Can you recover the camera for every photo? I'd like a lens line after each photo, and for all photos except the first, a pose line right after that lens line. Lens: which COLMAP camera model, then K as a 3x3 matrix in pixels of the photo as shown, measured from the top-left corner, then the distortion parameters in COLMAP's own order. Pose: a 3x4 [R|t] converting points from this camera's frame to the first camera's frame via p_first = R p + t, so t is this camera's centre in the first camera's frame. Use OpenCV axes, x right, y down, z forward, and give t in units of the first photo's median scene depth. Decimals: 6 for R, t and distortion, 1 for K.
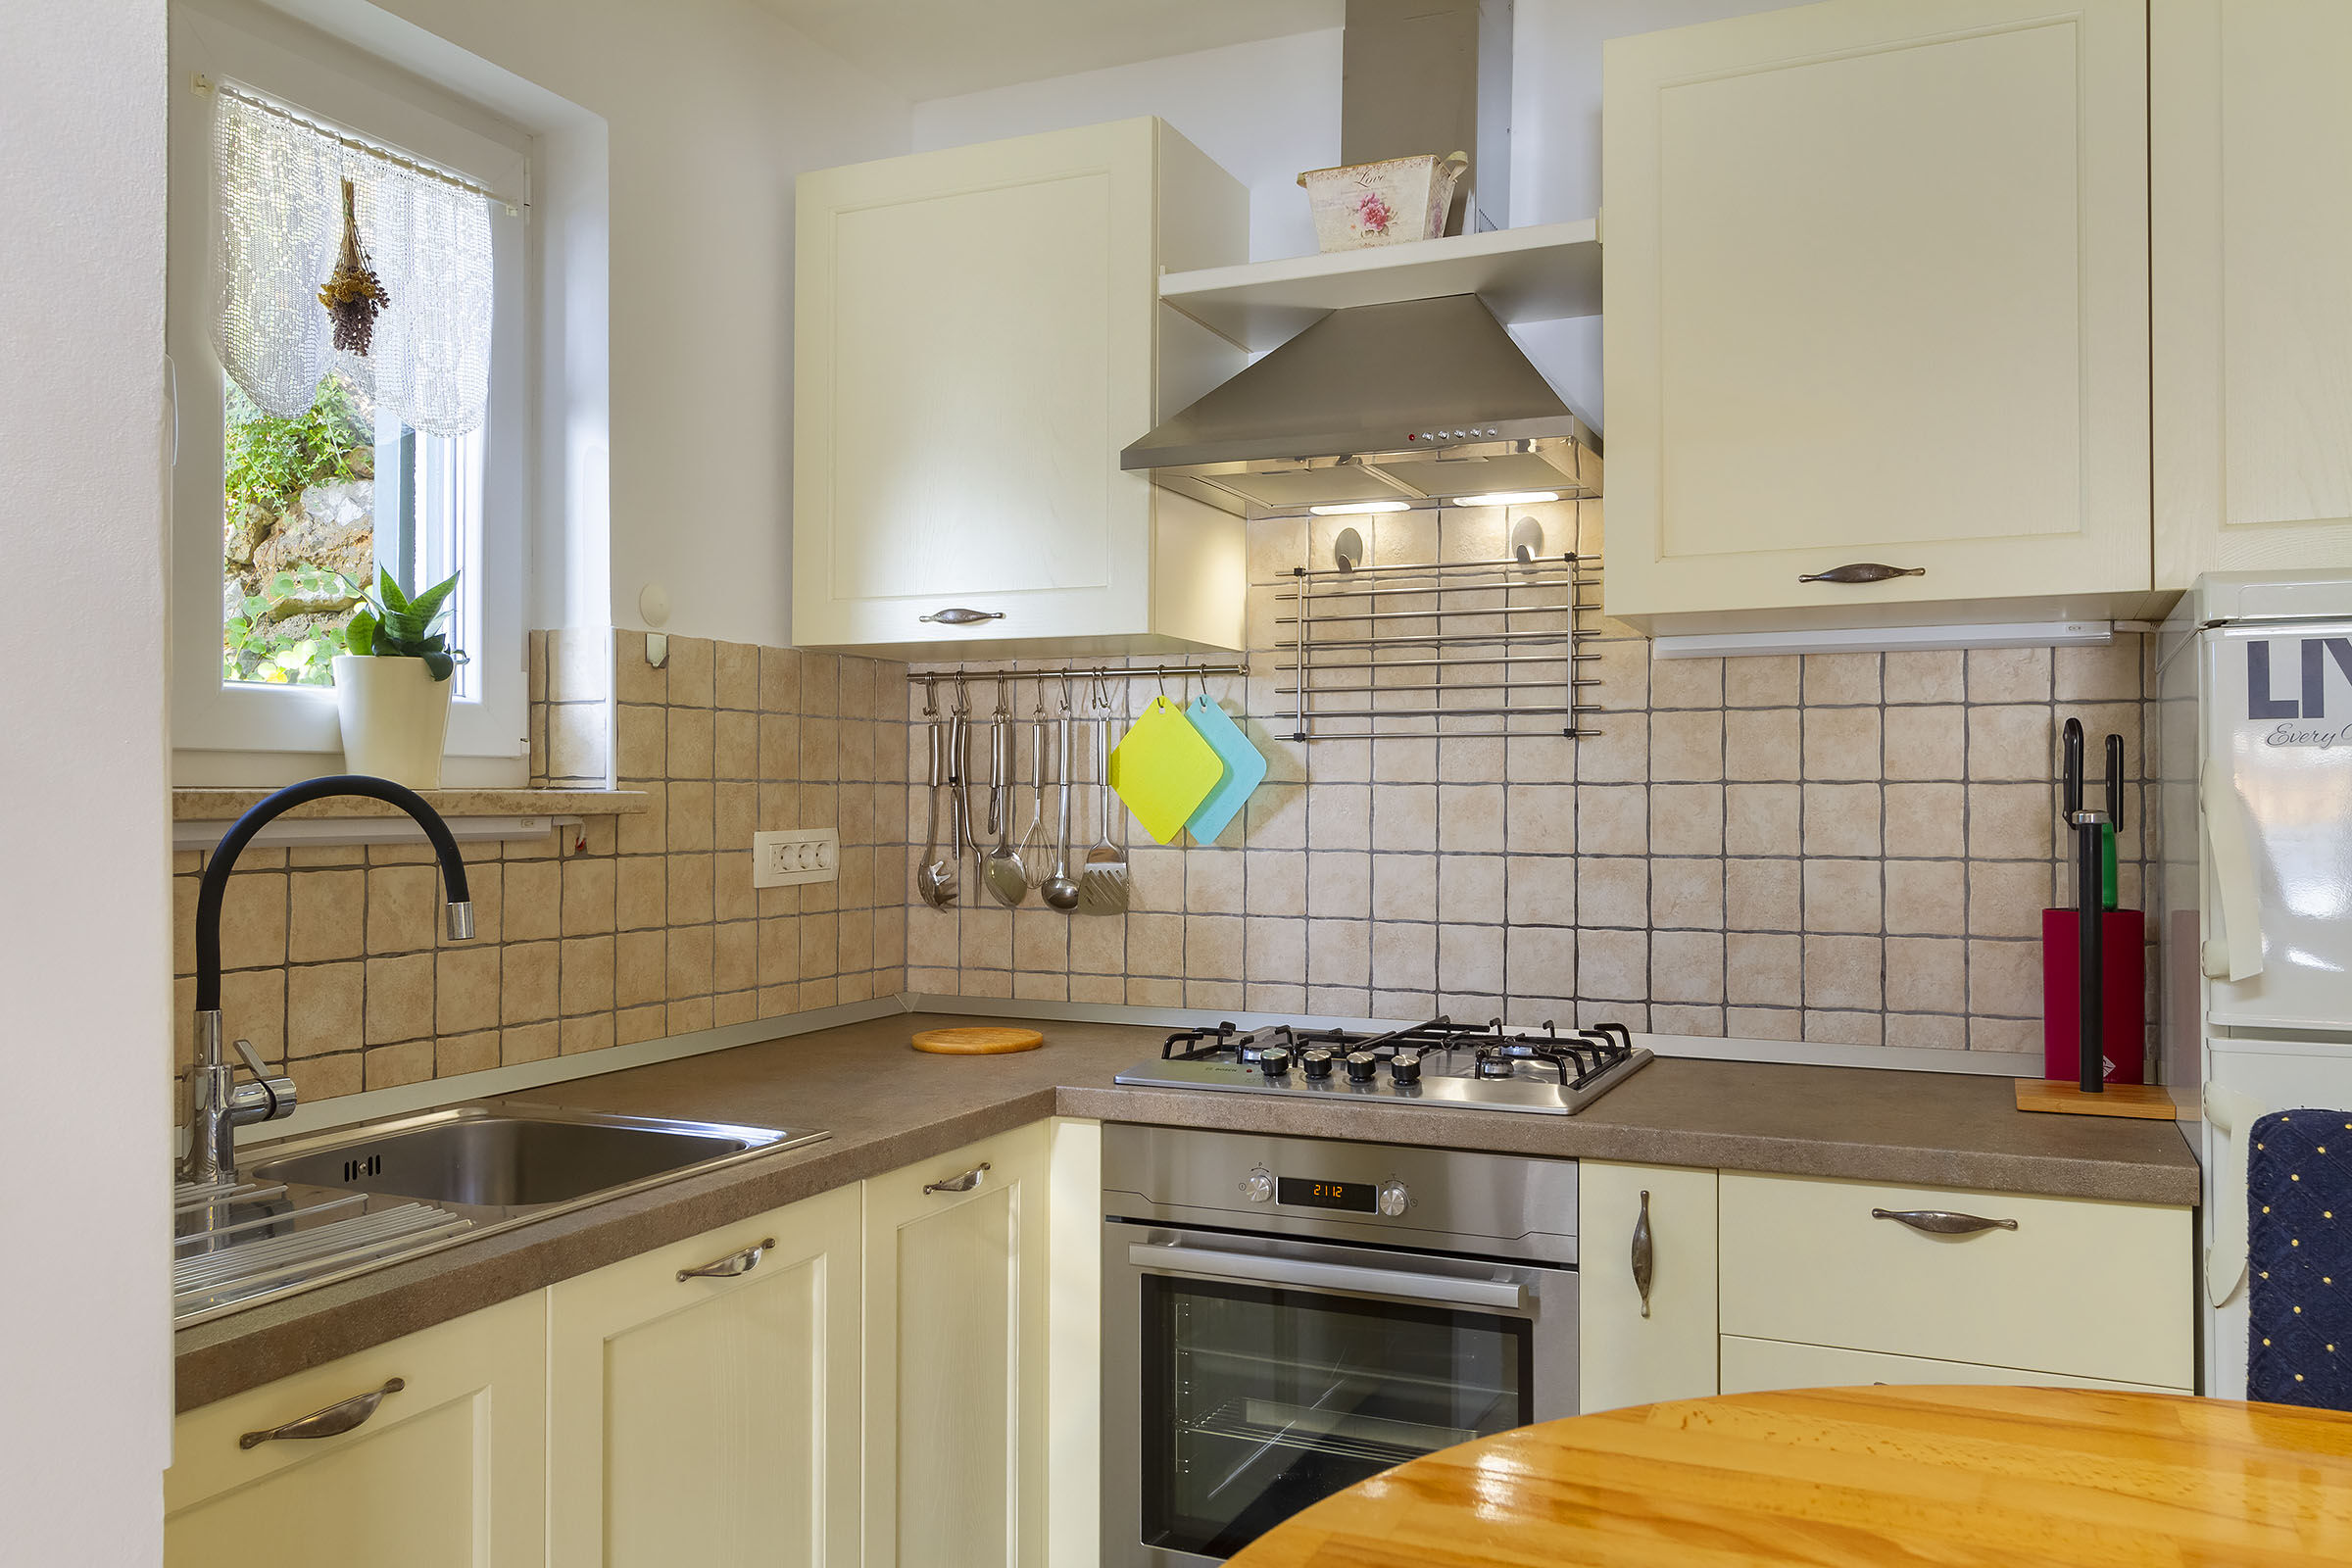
lens RADIAL K [[1815.2, 0, 1158.3], [0, 1815.2, 788.9], [0, 0, 1]] dist [0.015783, -0.017510]
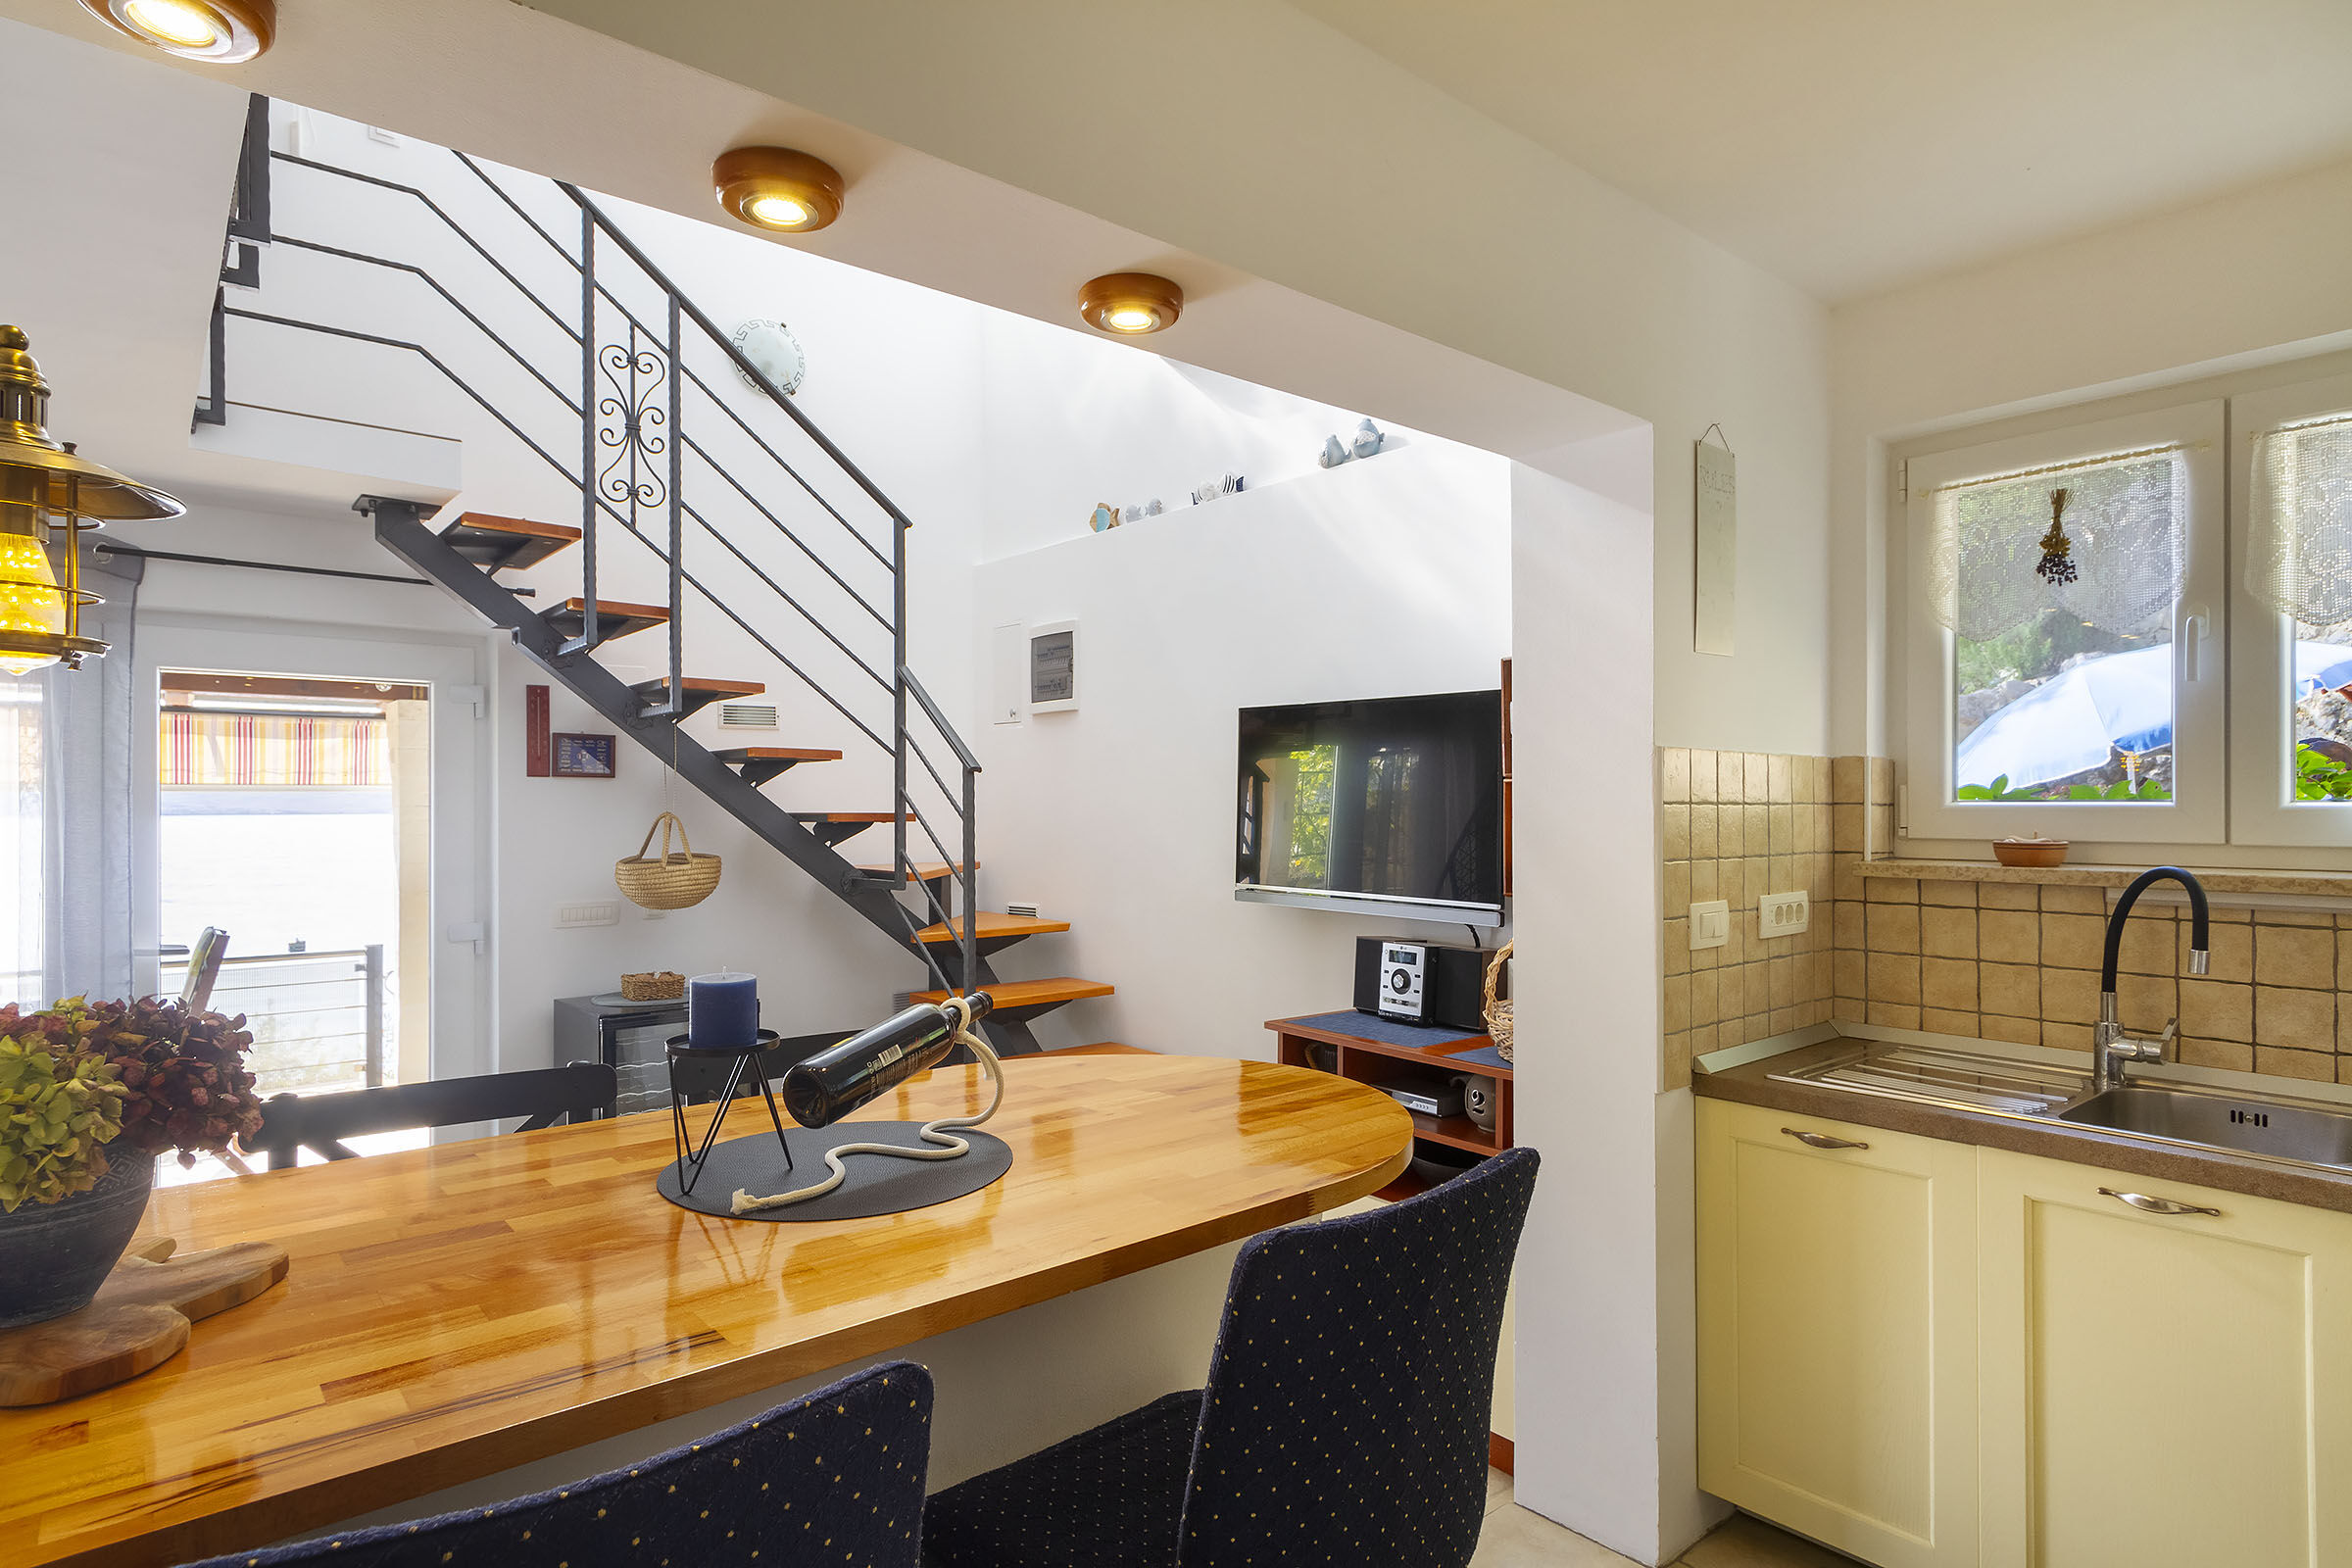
lens RADIAL K [[1234.1, 0, 1187.3], [0, 1234.1, 802.5], [0, 0, 1]] dist [0.003844, 0.000291]
pose [[-0.422809, -0.001386, -0.906218, 0.714848], [0.004808, 0.999981, -0.003773, -0.049475], [0.906206, -0.005952, -0.422795, 0.491105]]
